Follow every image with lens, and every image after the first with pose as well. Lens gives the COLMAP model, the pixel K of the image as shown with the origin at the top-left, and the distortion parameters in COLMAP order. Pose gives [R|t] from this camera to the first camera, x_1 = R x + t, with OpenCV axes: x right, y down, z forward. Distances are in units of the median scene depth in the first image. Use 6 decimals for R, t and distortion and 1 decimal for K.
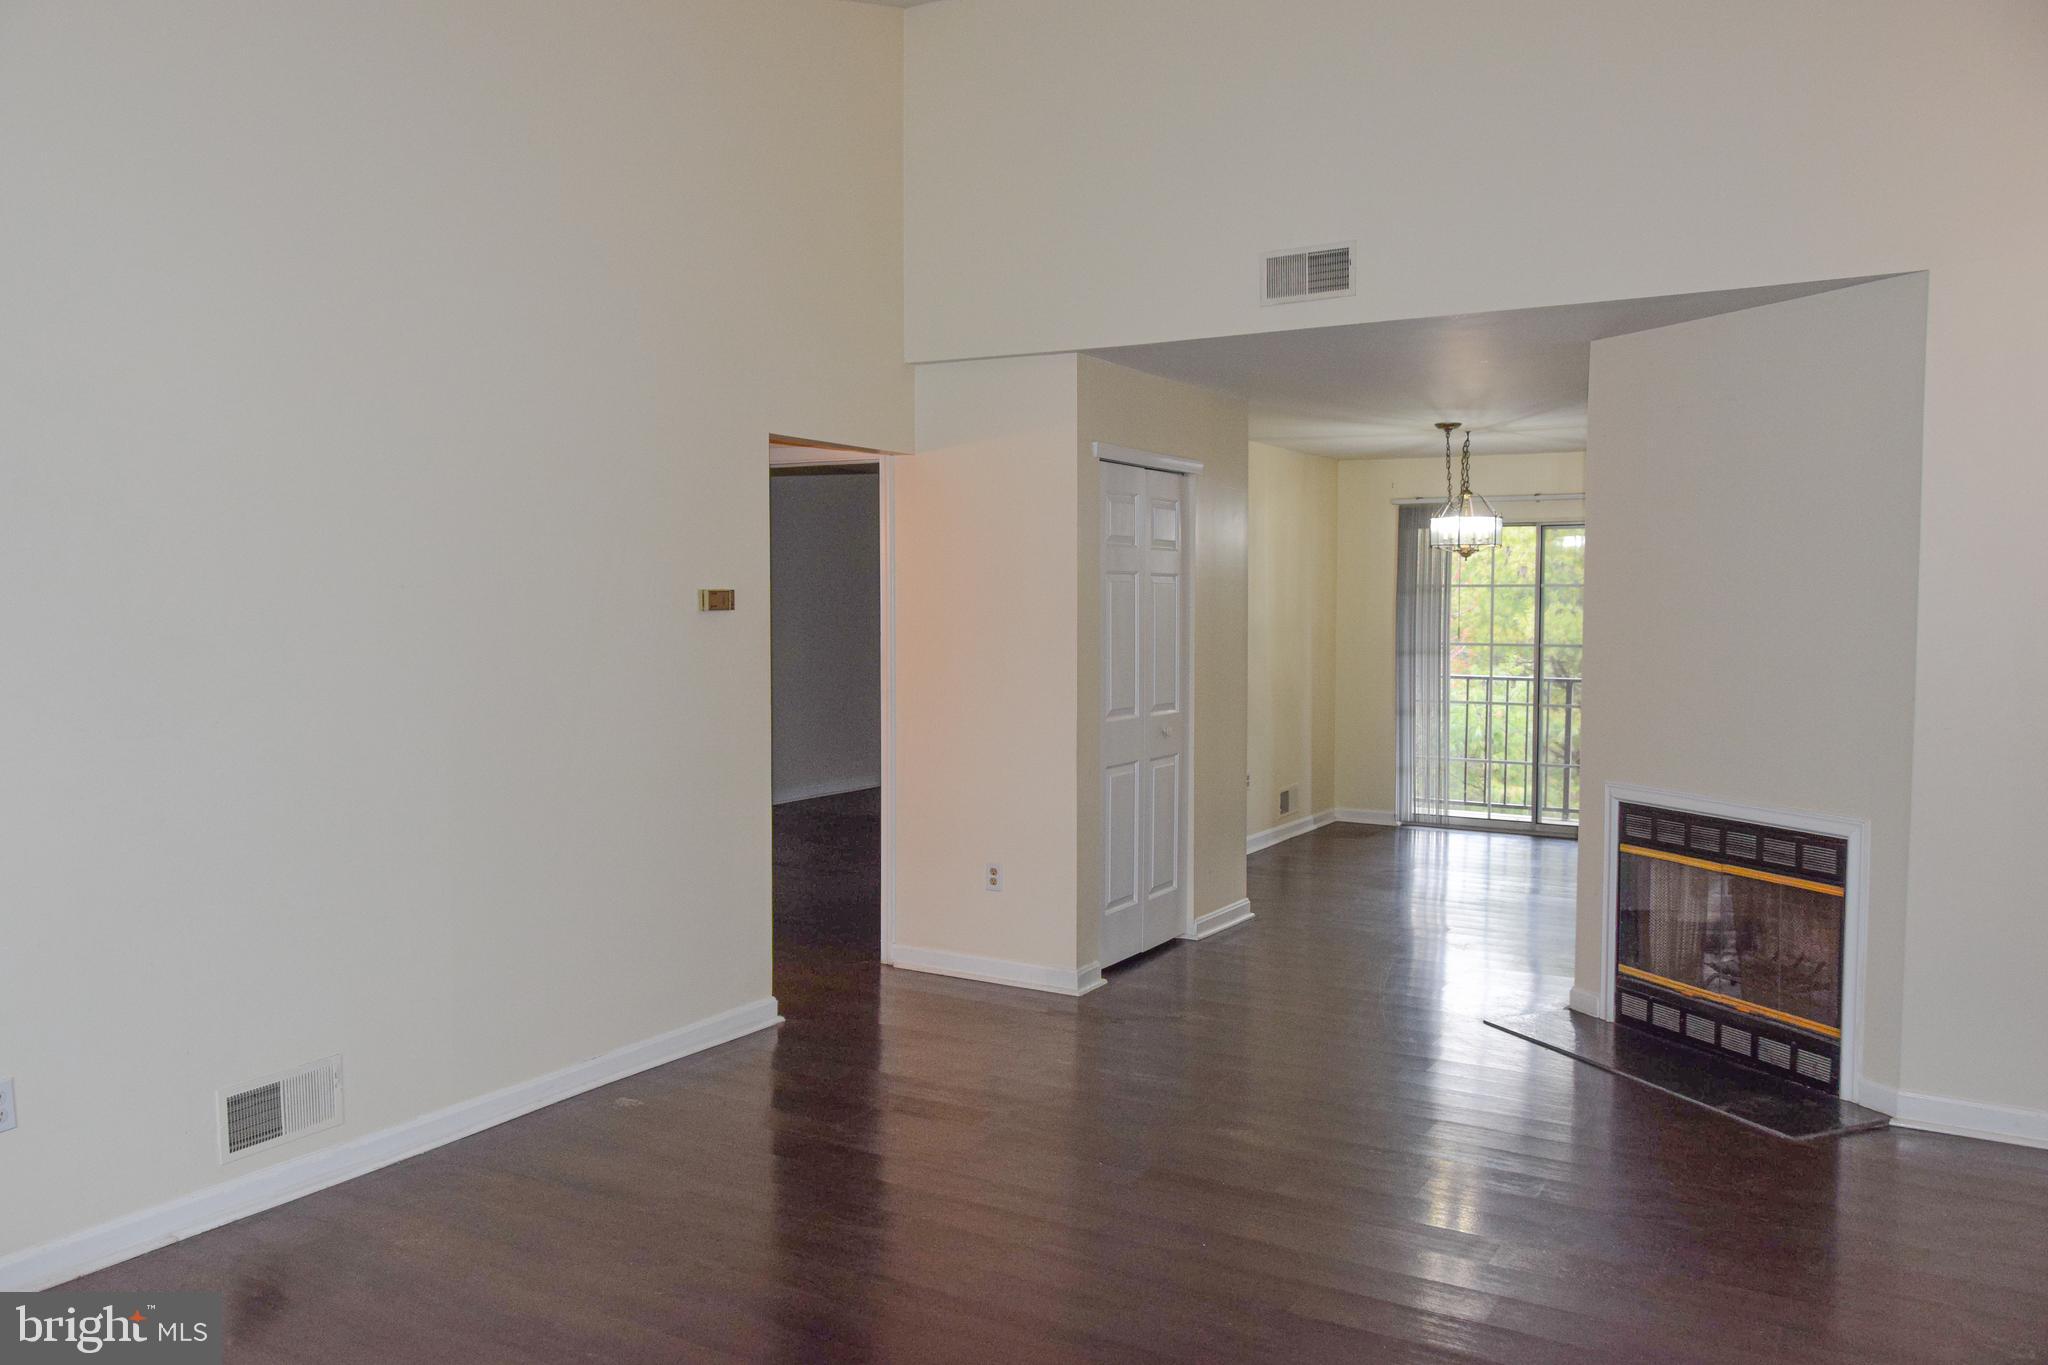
lens RADIAL K [[1595.7, 0, 1023.5], [0, 1595.7, 671.7], [0, 0, 1]] dist [0.004237, -0.000022]
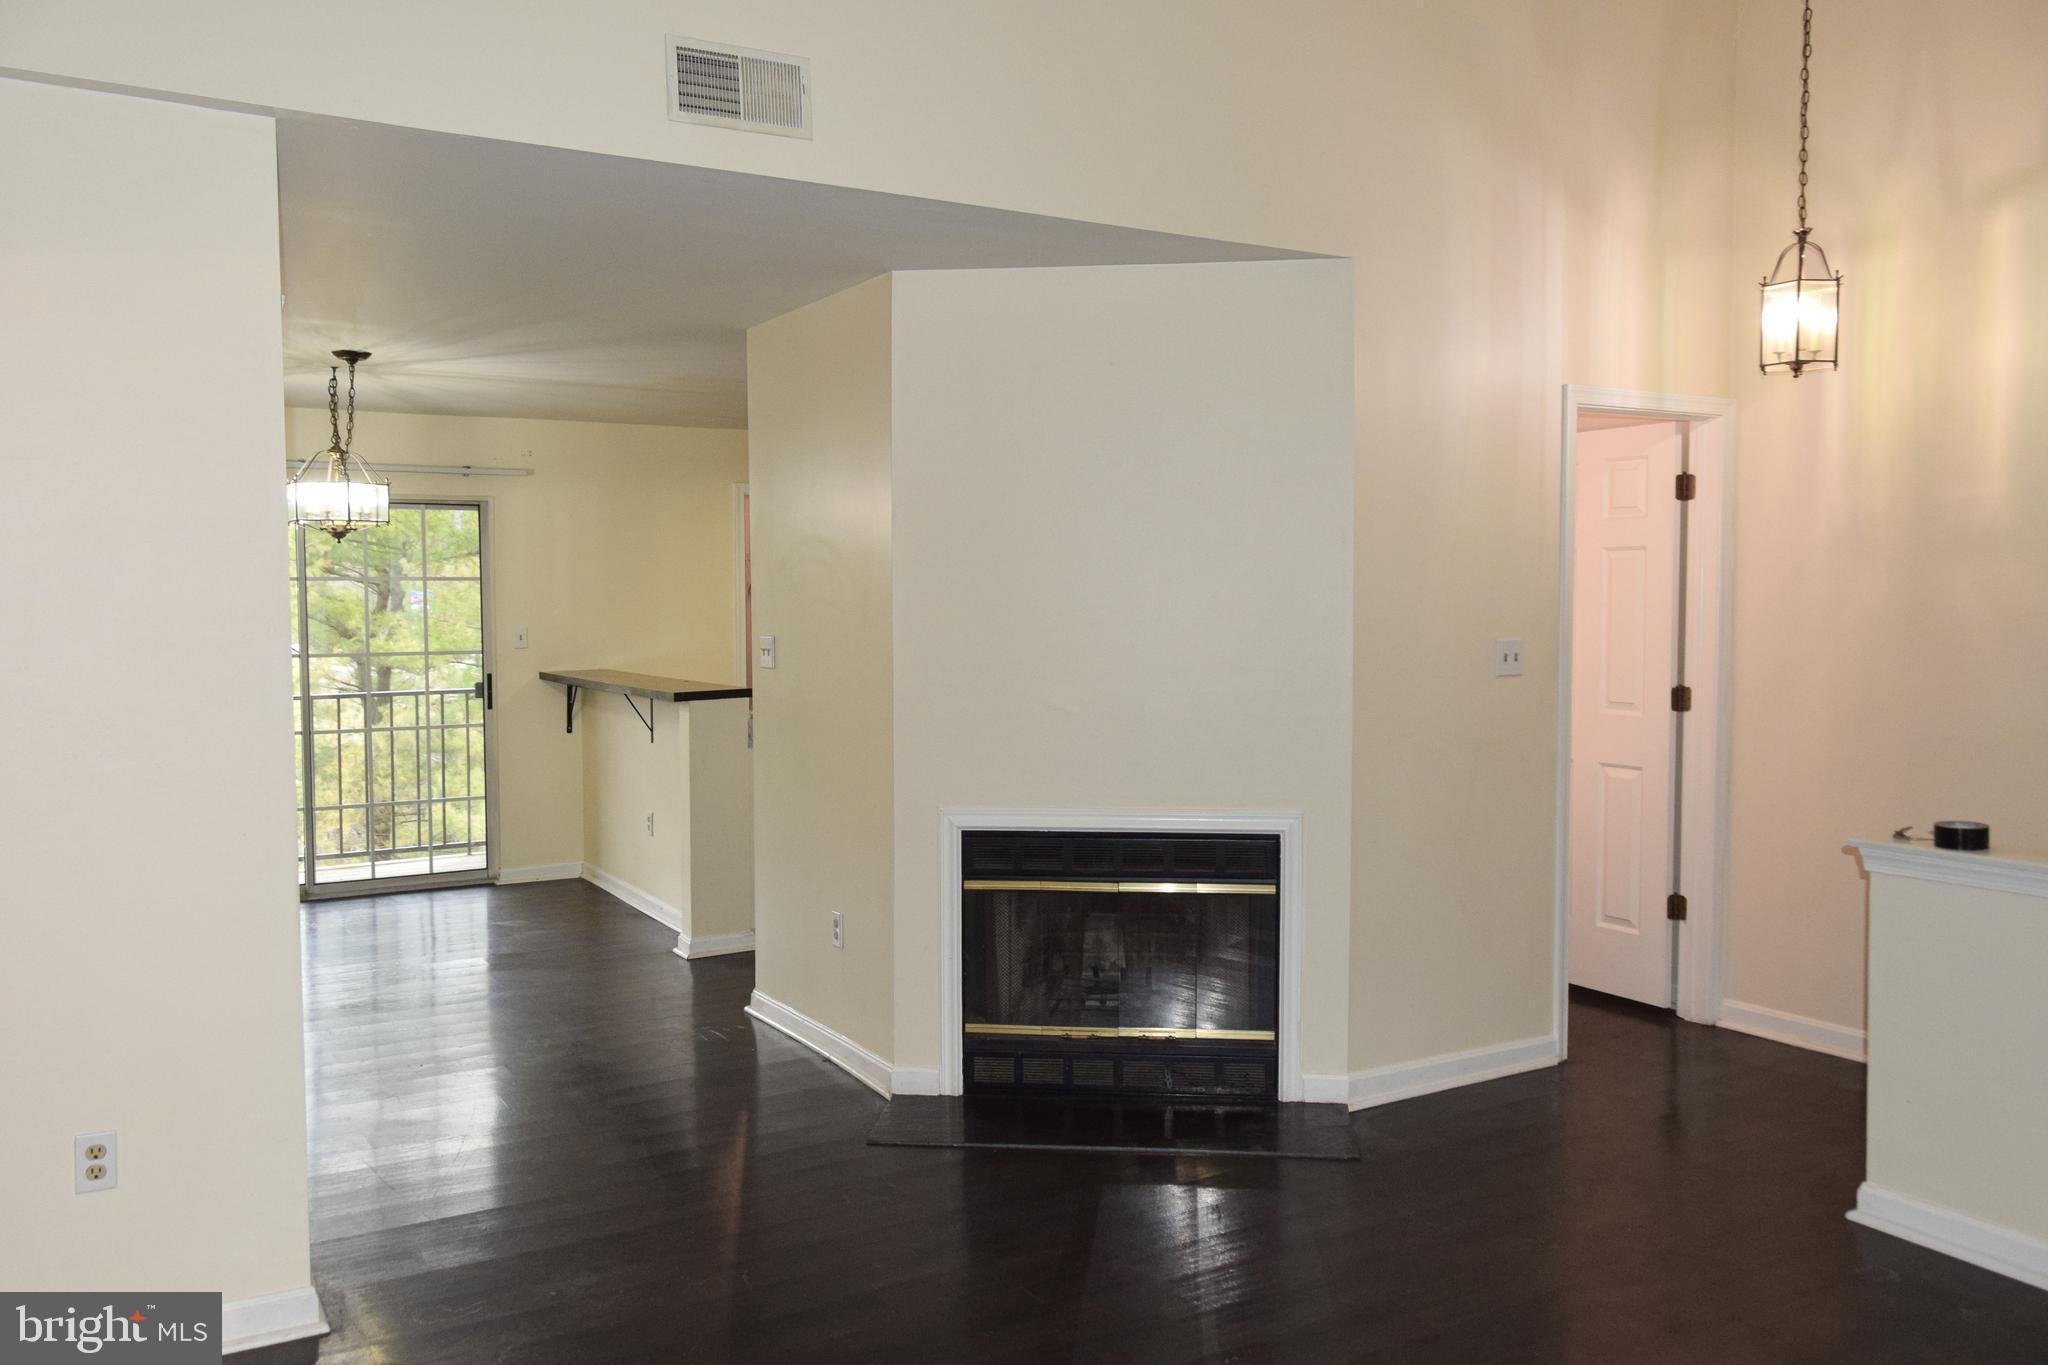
lens RADIAL K [[1595.7, 0, 1023.5], [0, 1595.7, 671.7], [0, 0, 1]] dist [0.004237, -0.000022]
pose [[0.484528, -0.050327, 0.873327, -0.331686], [0.049940, 0.998307, 0.029822, -0.024345], [-0.873349, 0.029165, 0.486221, 0.560361]]
